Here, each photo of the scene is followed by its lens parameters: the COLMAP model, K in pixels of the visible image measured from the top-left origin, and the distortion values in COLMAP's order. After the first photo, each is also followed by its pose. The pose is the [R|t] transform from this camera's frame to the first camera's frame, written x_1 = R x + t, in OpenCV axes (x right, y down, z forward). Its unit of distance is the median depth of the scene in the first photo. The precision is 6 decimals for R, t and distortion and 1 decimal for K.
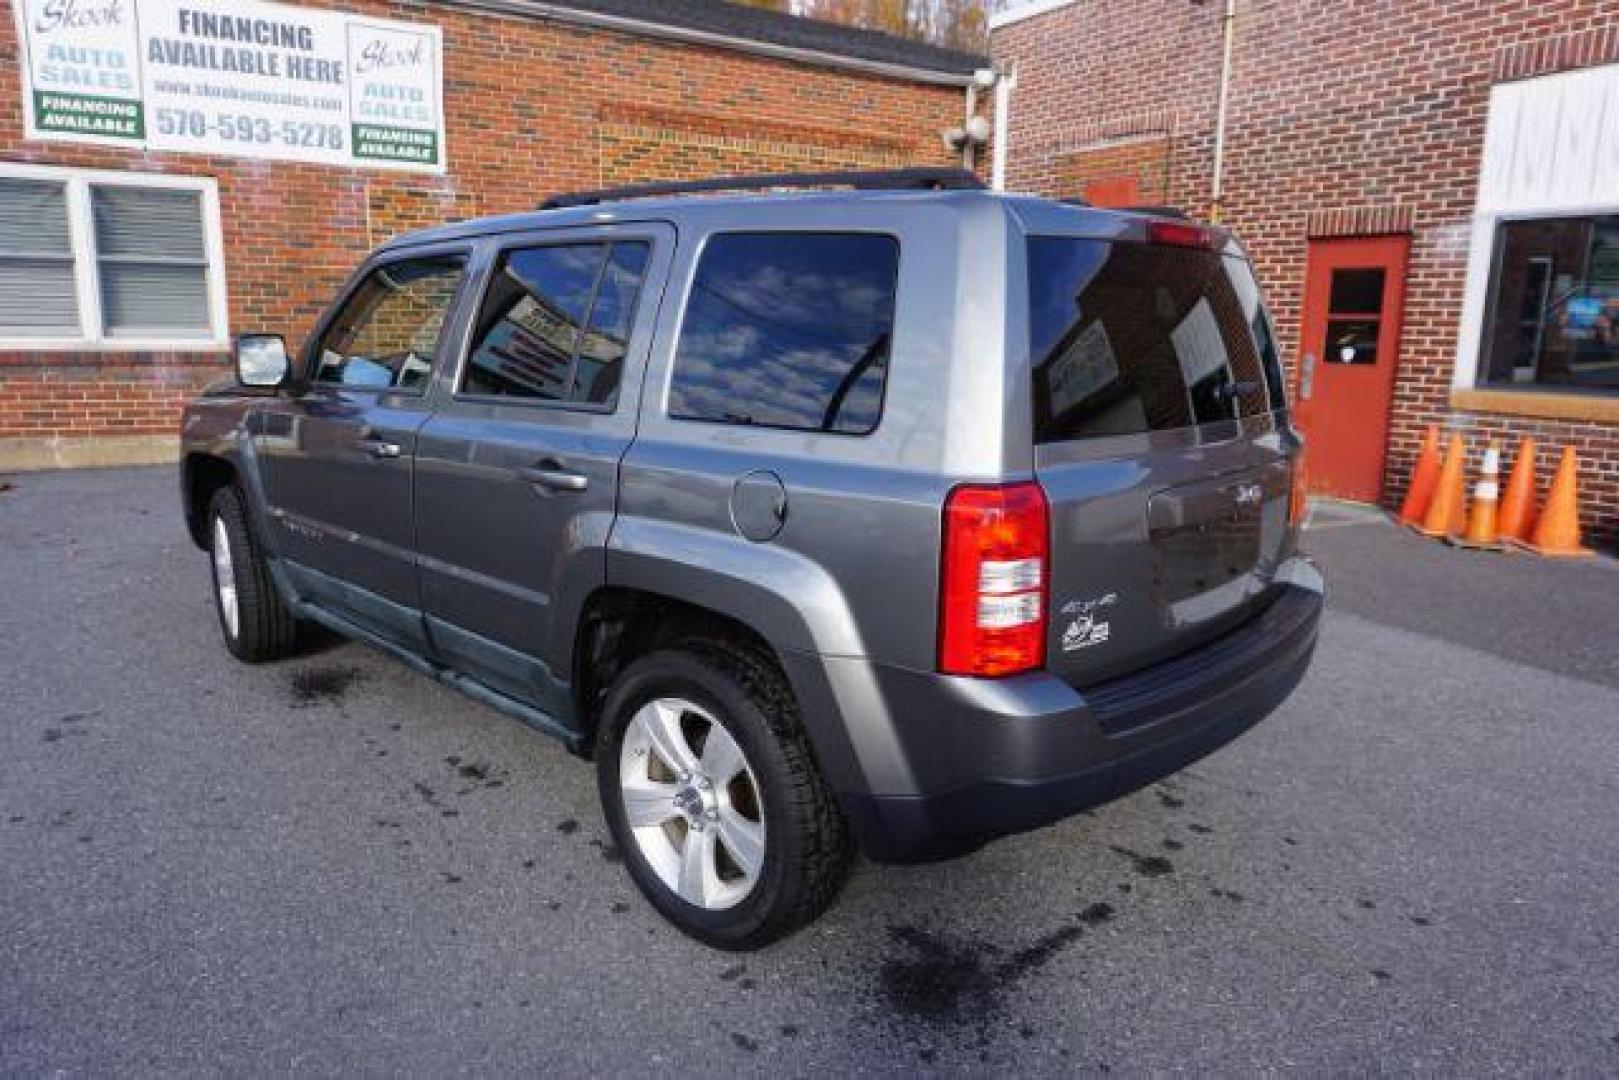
lens RADIAL K [[1101.9, 0, 794.6], [0, 1101.9, 536.2], [0, 0, 1]] dist [-0.044216, 0.041147]
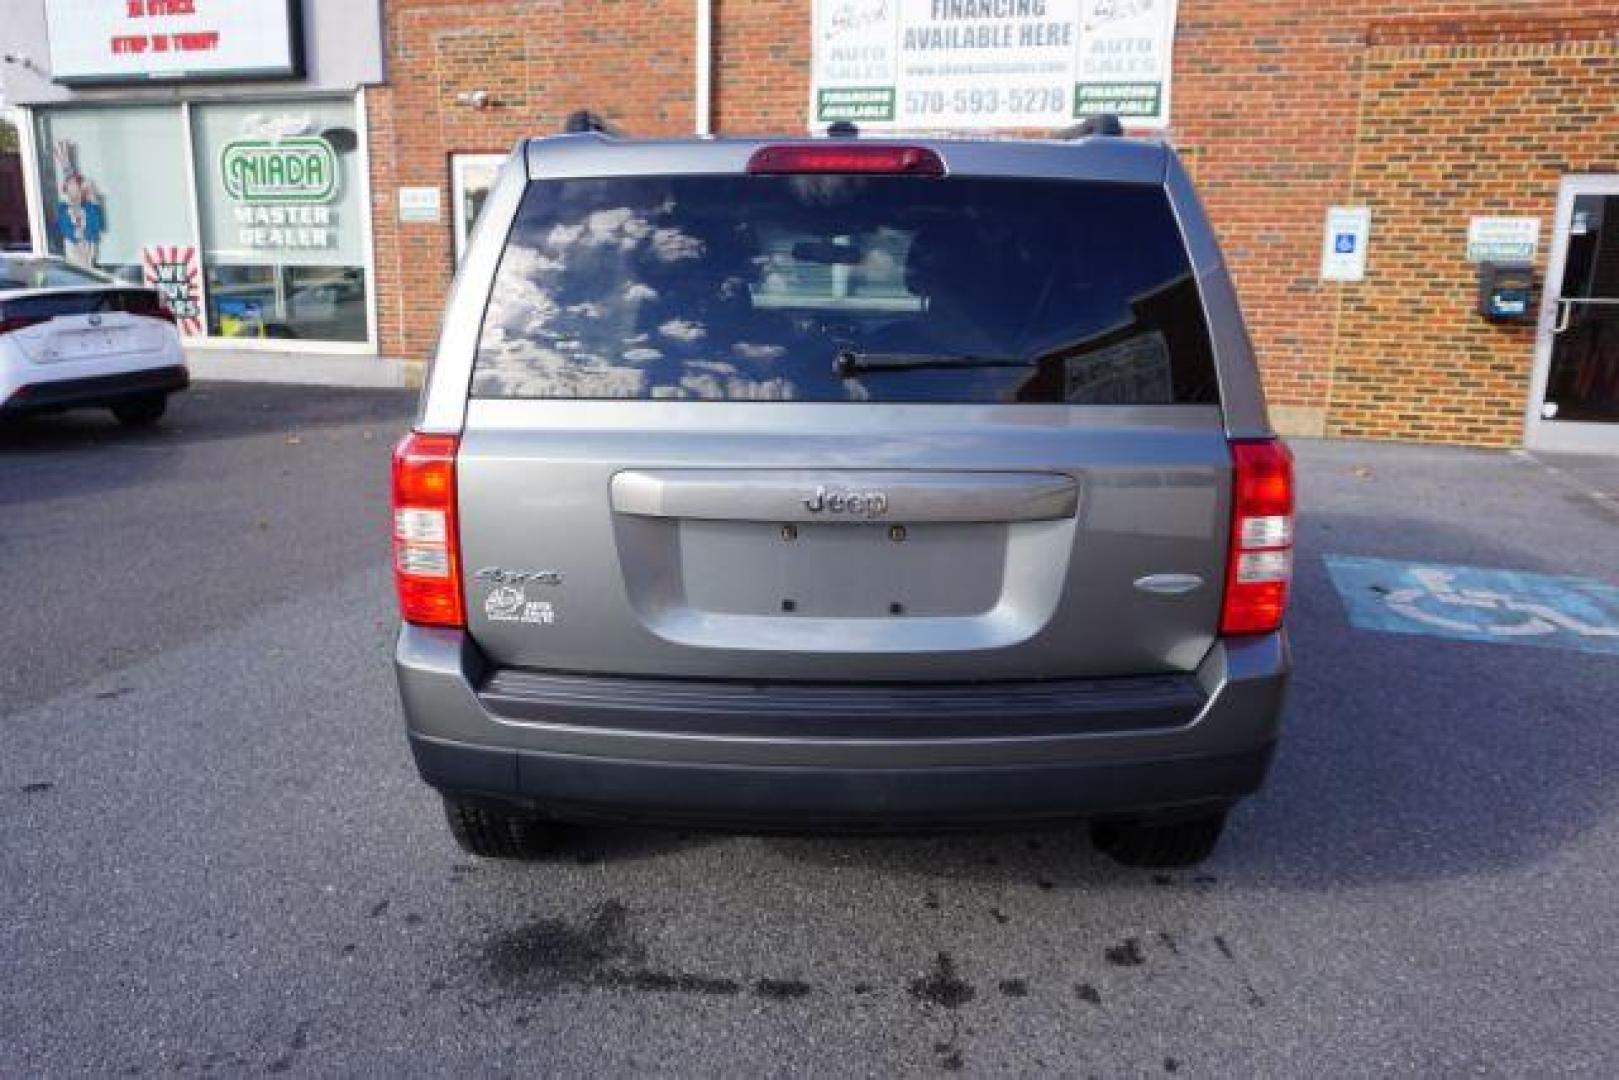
lens RADIAL K [[1192.9, 0, 789.0], [0, 1192.9, 529.9], [0, 0, 1]] dist [-0.038677, 0.037026]
pose [[0.663680, 0.153899, -0.732014, 0.301438], [-0.150387, 0.986077, 0.070966, -0.021450], [0.732744, 0.062987, 0.677584, 0.126622]]
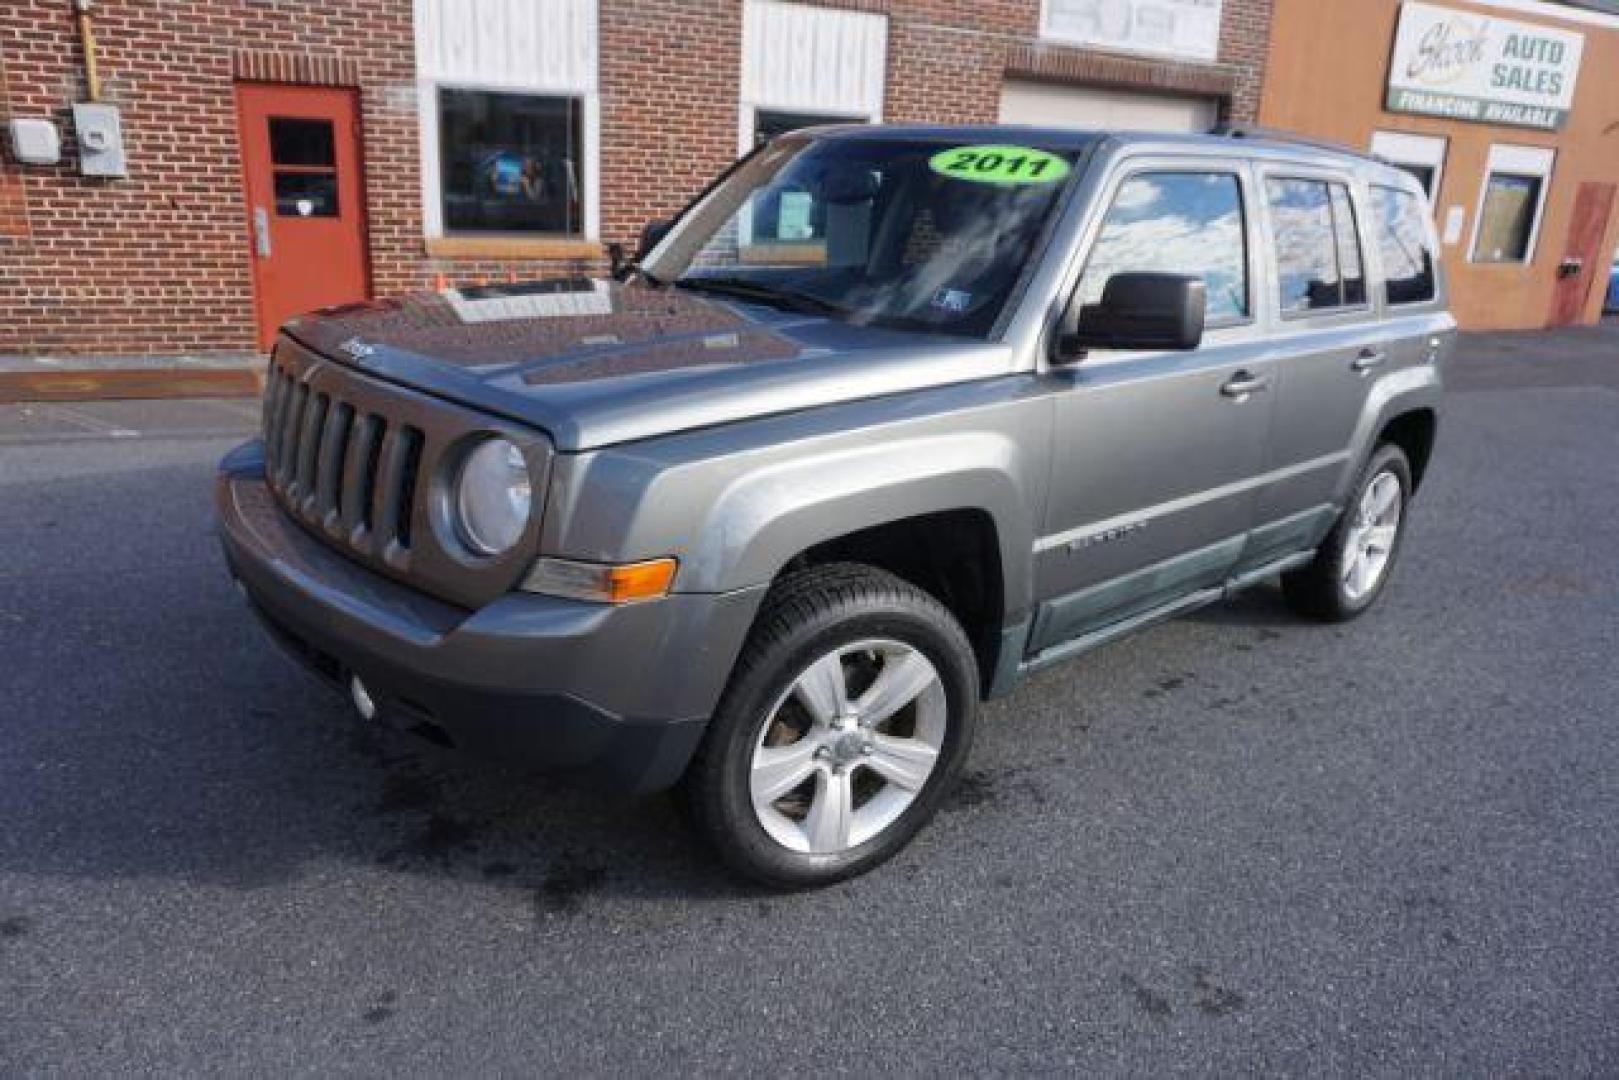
lens RADIAL K [[1116.9, 0, 802.8], [0, 1116.9, 536.5], [0, 0, 1]] dist [-0.026443, 0.007135]
pose [[0.061799, -0.306307, 0.949925, -0.545208], [0.155243, 0.943111, 0.294010, -0.118856], [-0.985941, 0.129299, 0.105836, 0.522611]]
